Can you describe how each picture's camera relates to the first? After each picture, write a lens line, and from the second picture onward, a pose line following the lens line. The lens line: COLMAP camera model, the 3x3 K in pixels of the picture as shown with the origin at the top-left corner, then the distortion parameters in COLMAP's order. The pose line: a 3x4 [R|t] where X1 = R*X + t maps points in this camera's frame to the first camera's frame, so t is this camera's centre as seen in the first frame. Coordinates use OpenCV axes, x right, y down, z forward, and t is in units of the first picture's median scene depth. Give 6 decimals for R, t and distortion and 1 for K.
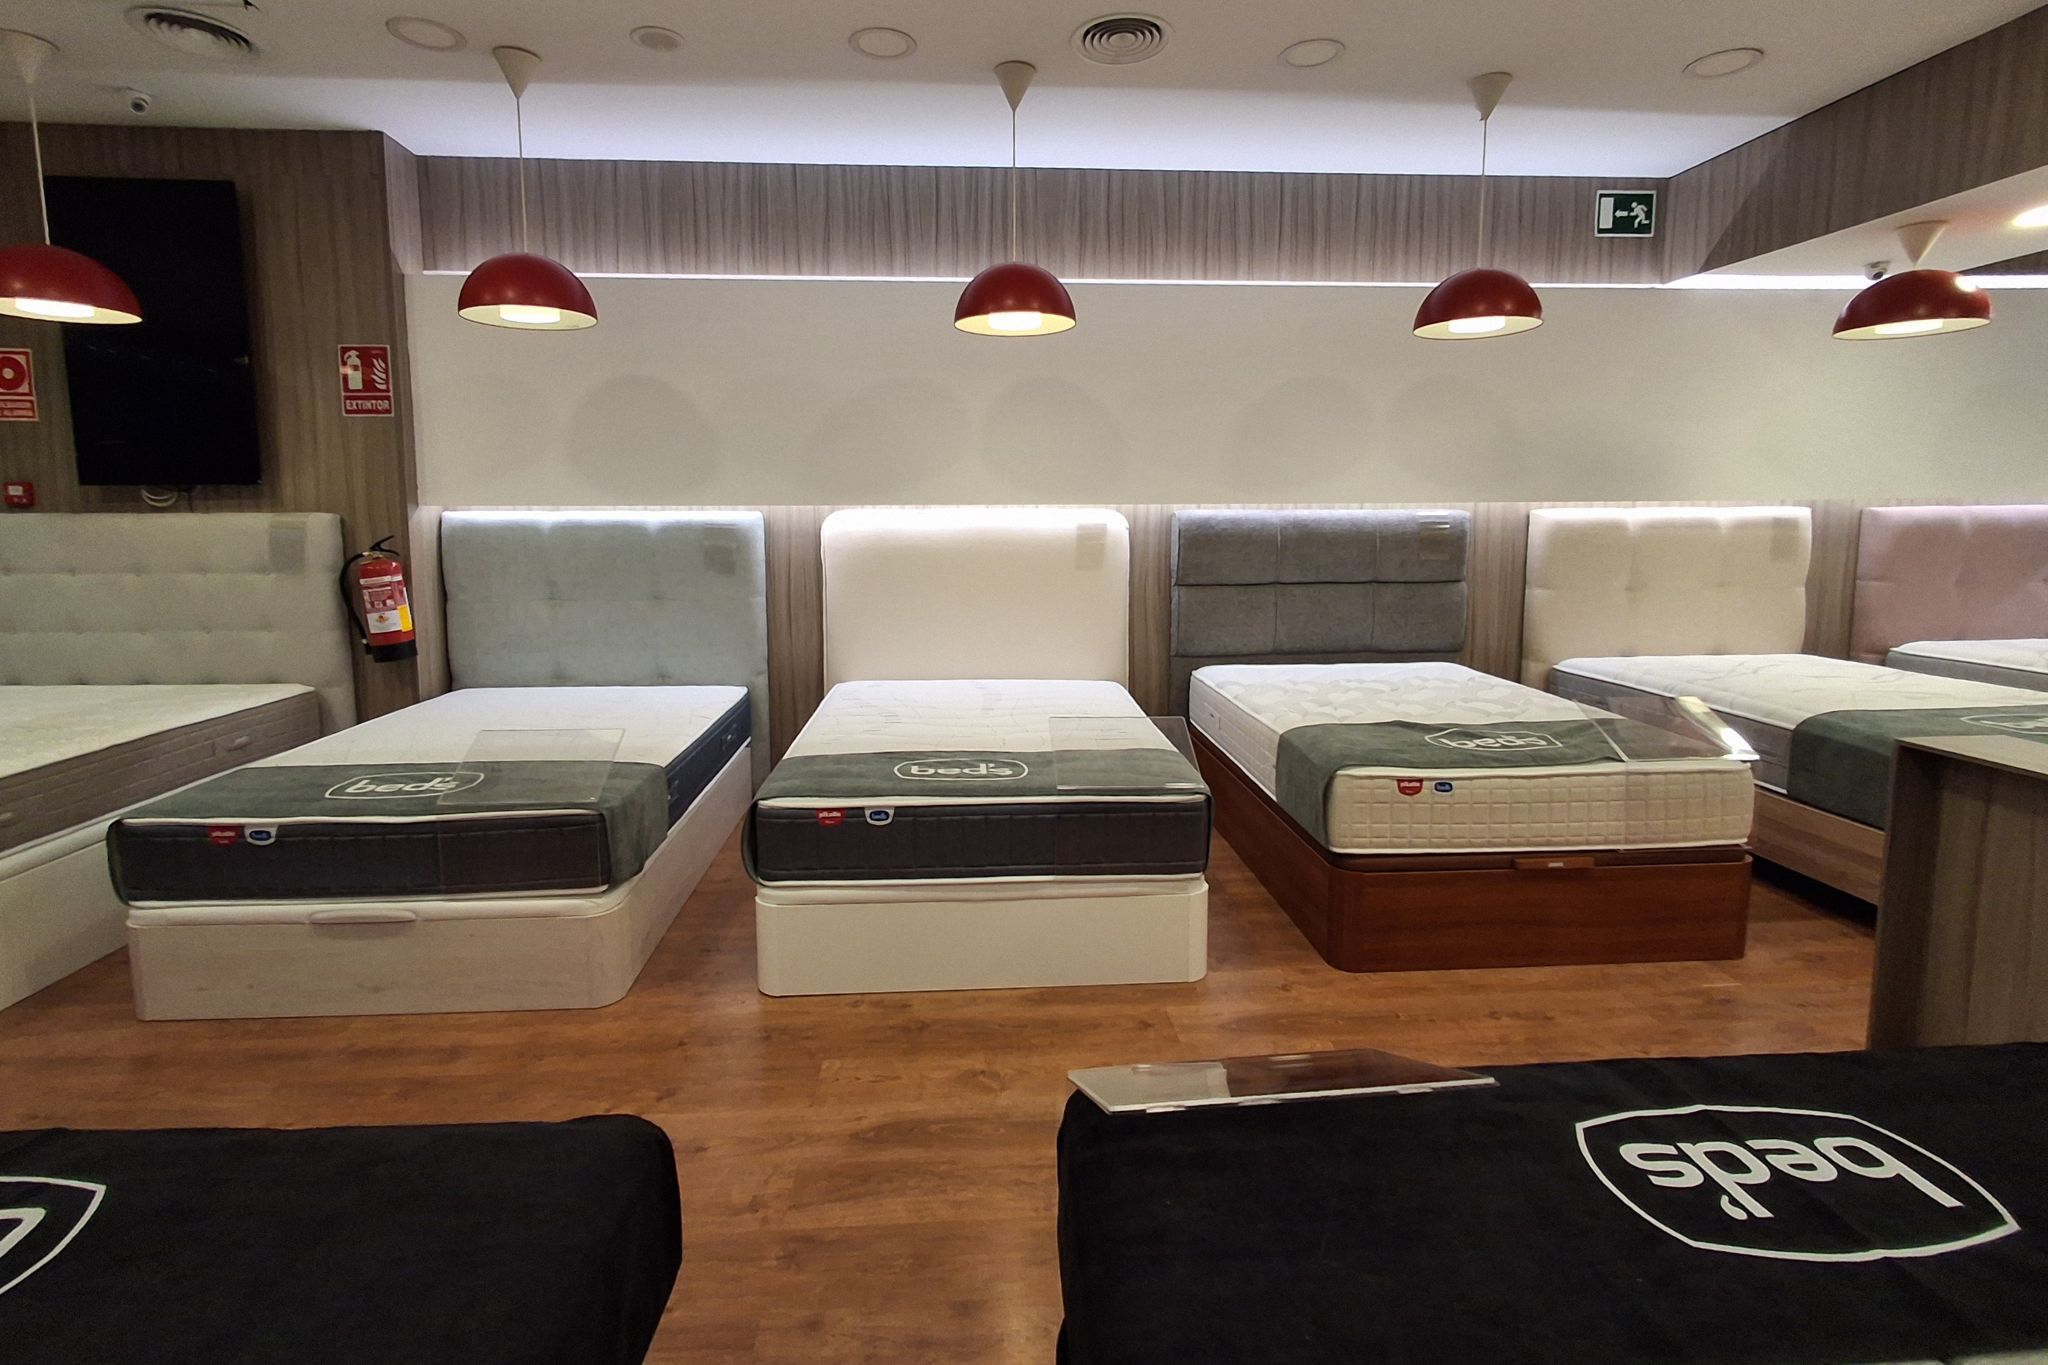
lens RADIAL K [[990.9, 0, 1025.5], [0, 990.9, 608.1], [0, 0, 1]] dist [0.002489, 0.000950]
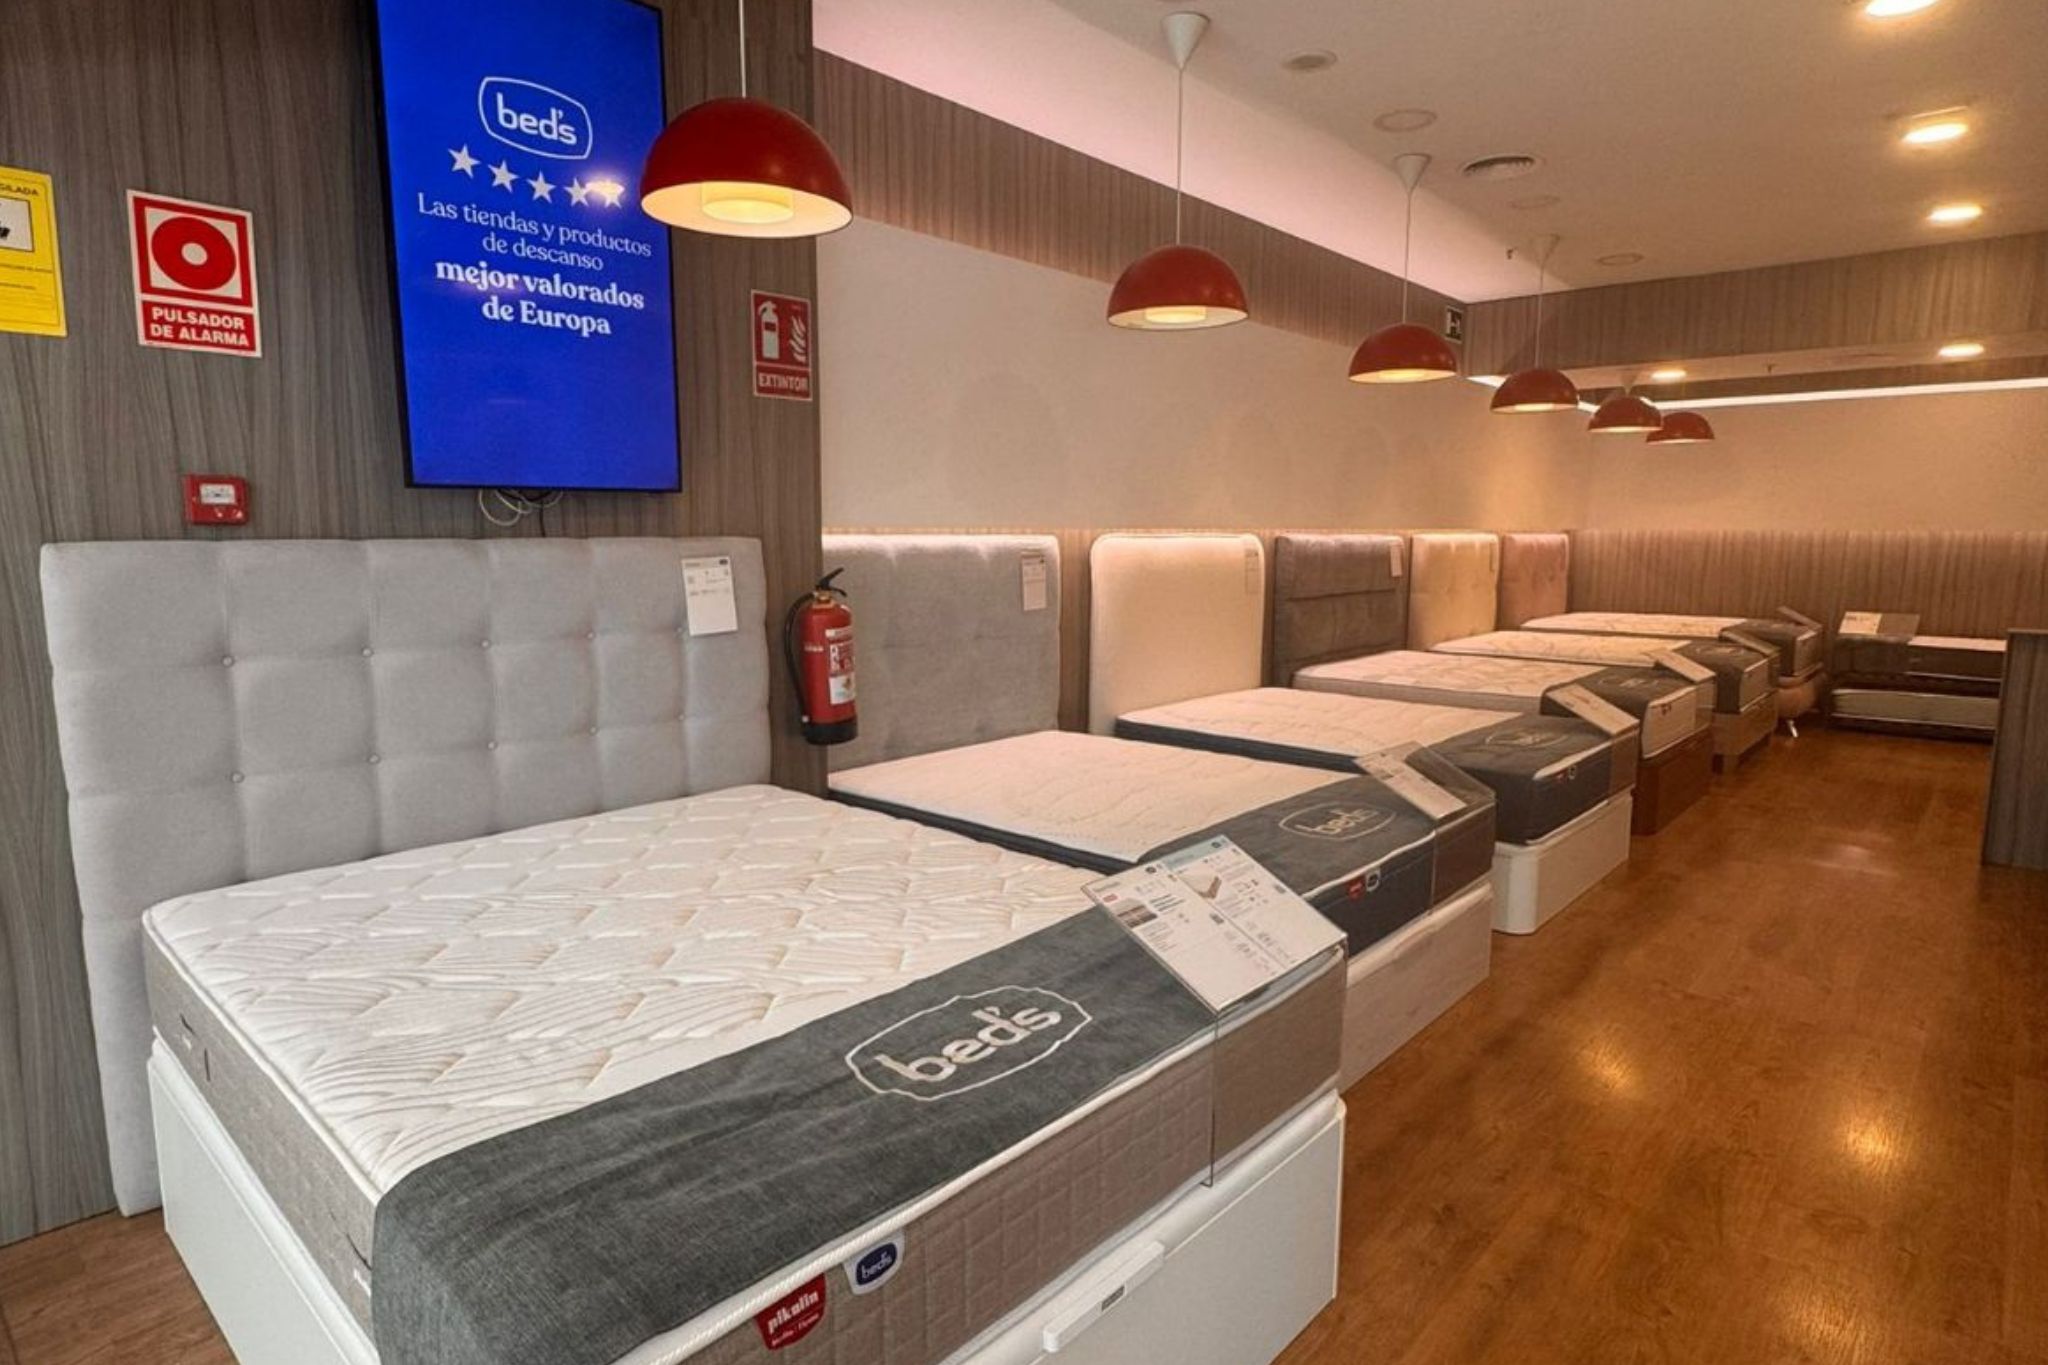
lens RADIAL K [[1033.0, 0, 1091.4], [0, 1033.0, 682.5], [0, 0, 1]] dist [-0.014516, 0.000317]
pose [[0.733415, -0.095061, 0.673102, -1.011042], [0.063921, 0.995431, 0.070934, -0.031674], [-0.676770, -0.008999, 0.736140, 0.315636]]
